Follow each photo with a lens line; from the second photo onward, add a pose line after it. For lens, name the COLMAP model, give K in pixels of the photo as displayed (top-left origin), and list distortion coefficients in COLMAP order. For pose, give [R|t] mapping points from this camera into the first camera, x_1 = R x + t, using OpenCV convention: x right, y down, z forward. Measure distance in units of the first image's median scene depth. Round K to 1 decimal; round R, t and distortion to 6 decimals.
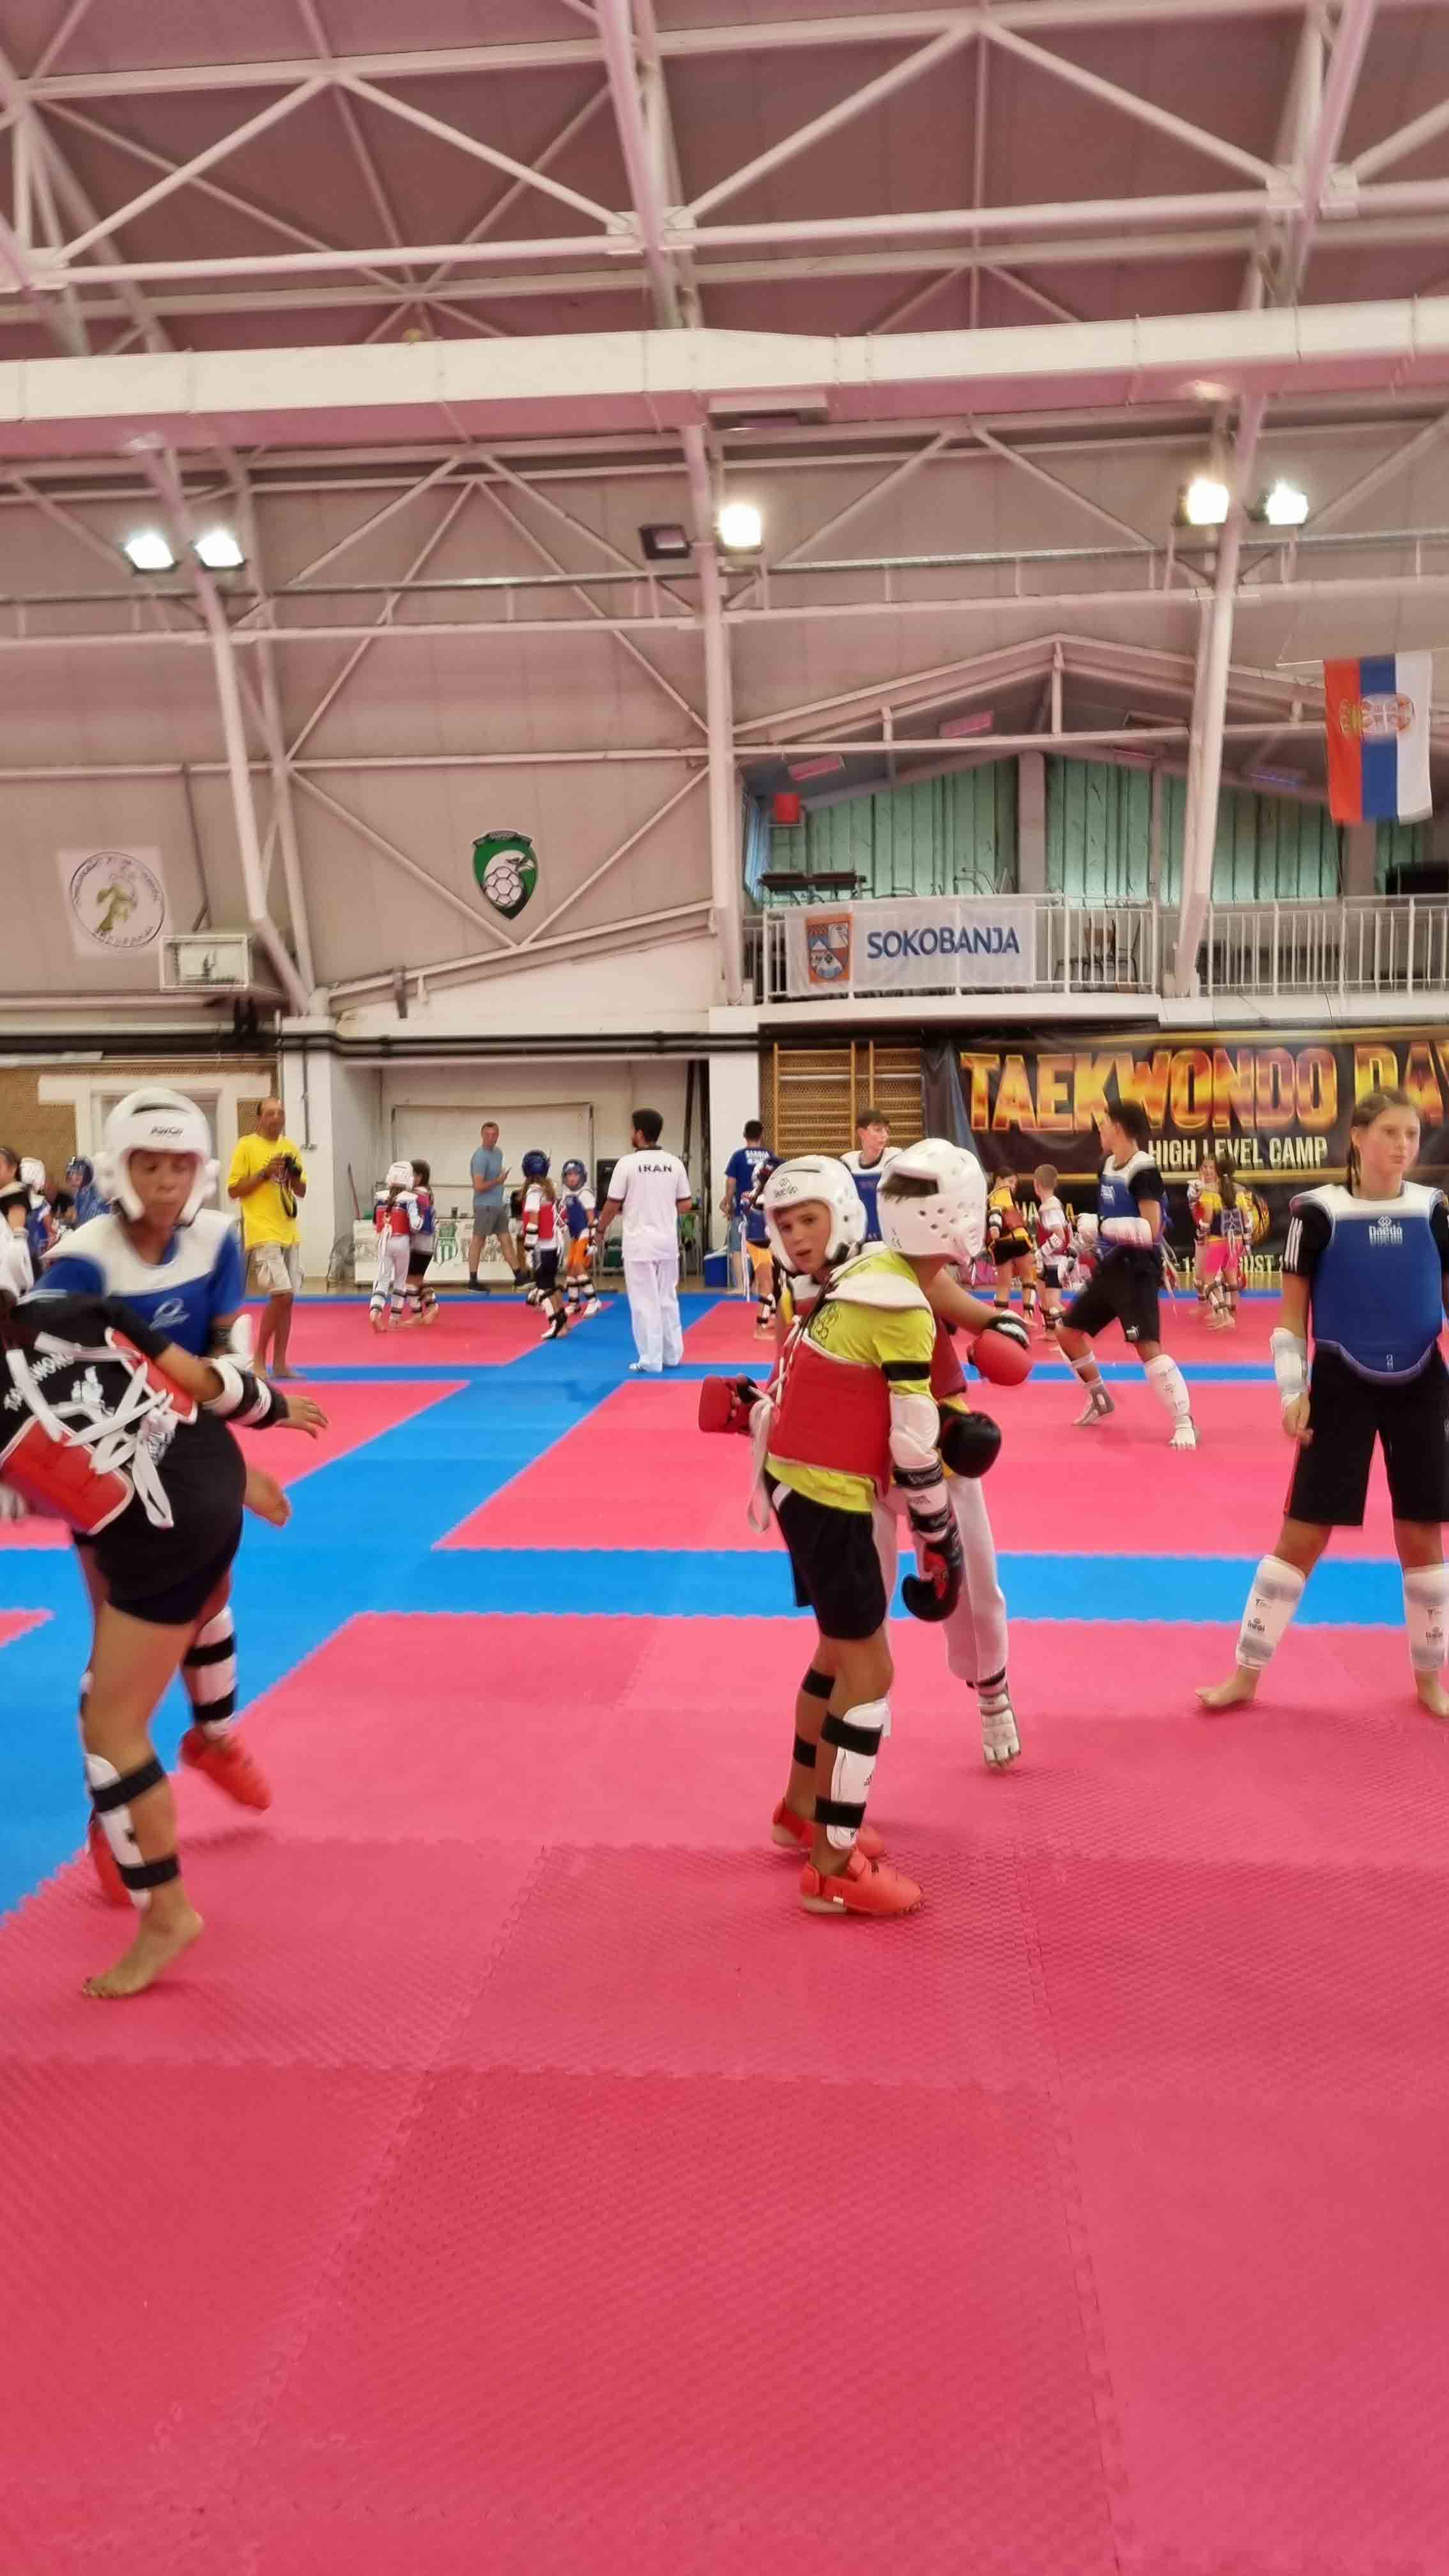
lens RADIAL K [[1962.0, 0, 742.5], [0, 1962.0, 1328.5], [0, 0, 1]] dist [0.054419, -0.035541]
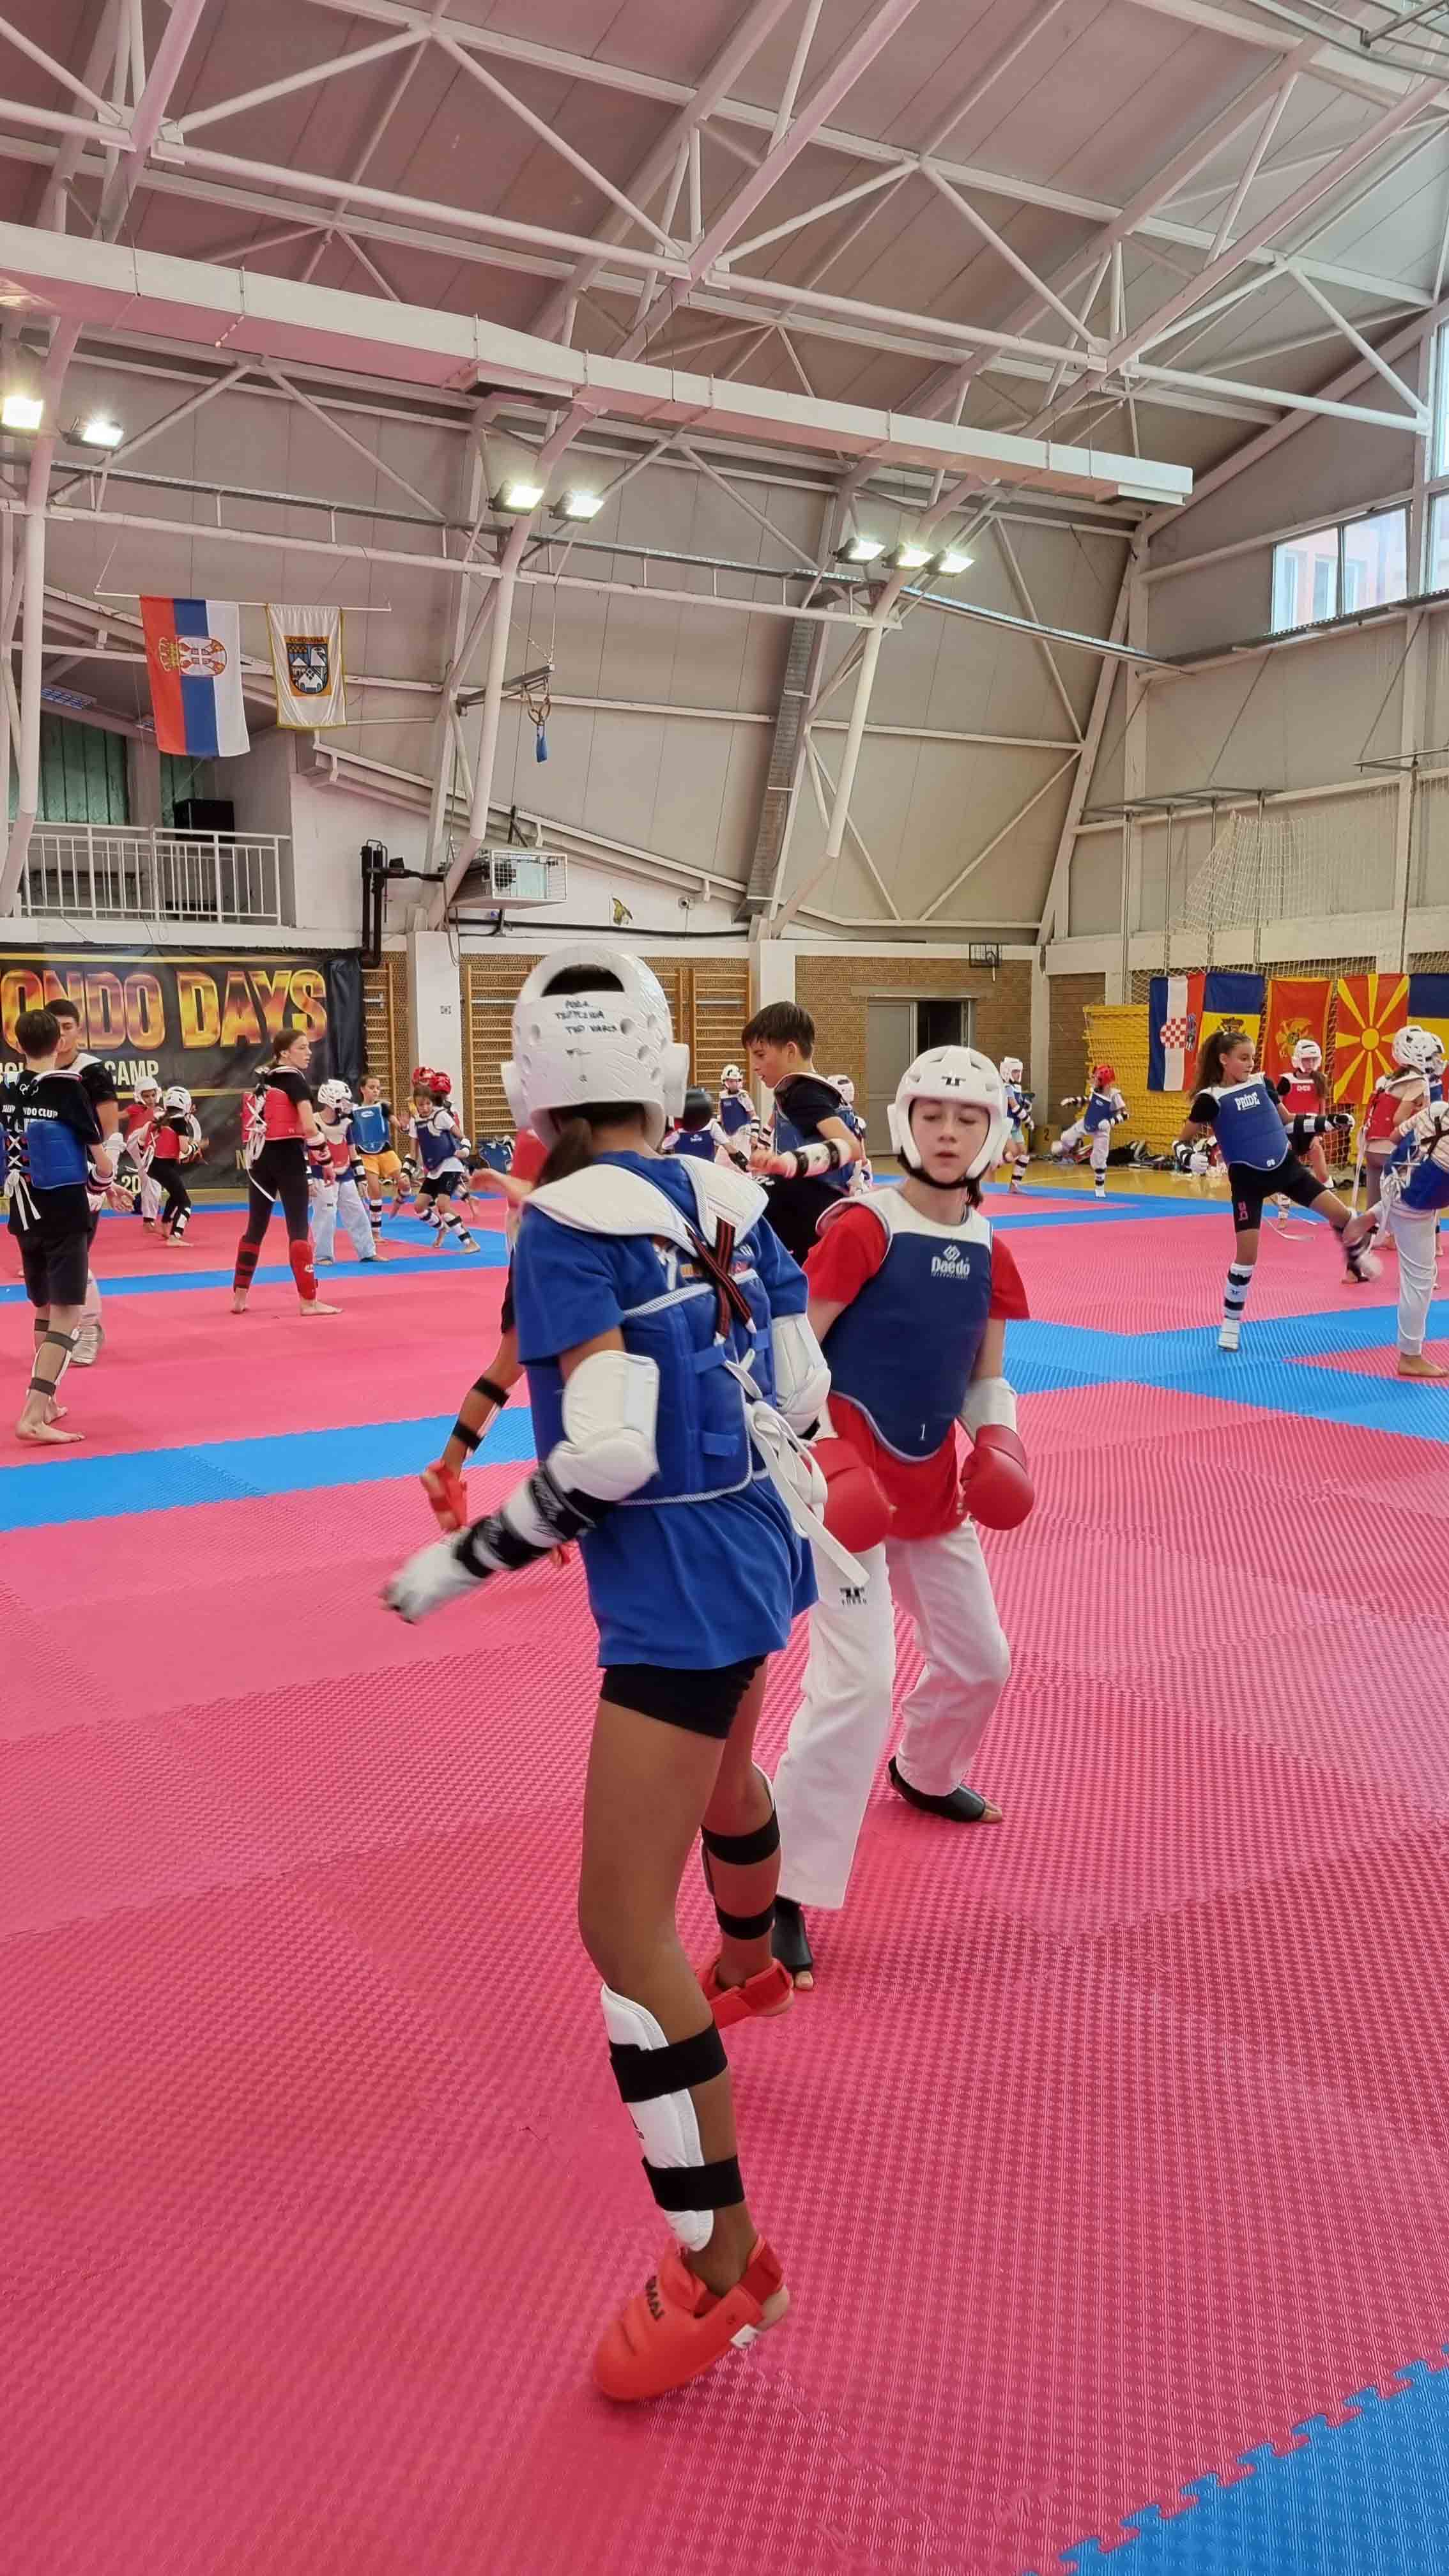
lens RADIAL K [[1962.0, 0, 675.8], [0, 1962.0, 1306.4], [0, 0, 1]] dist [0.054419, -0.035541]
pose [[0.793319, -0.073795, 0.604317, -0.130472], [0.058152, 0.997273, 0.045441, 0.001204], [-0.606022, -0.000907, 0.795447, 0.012662]]
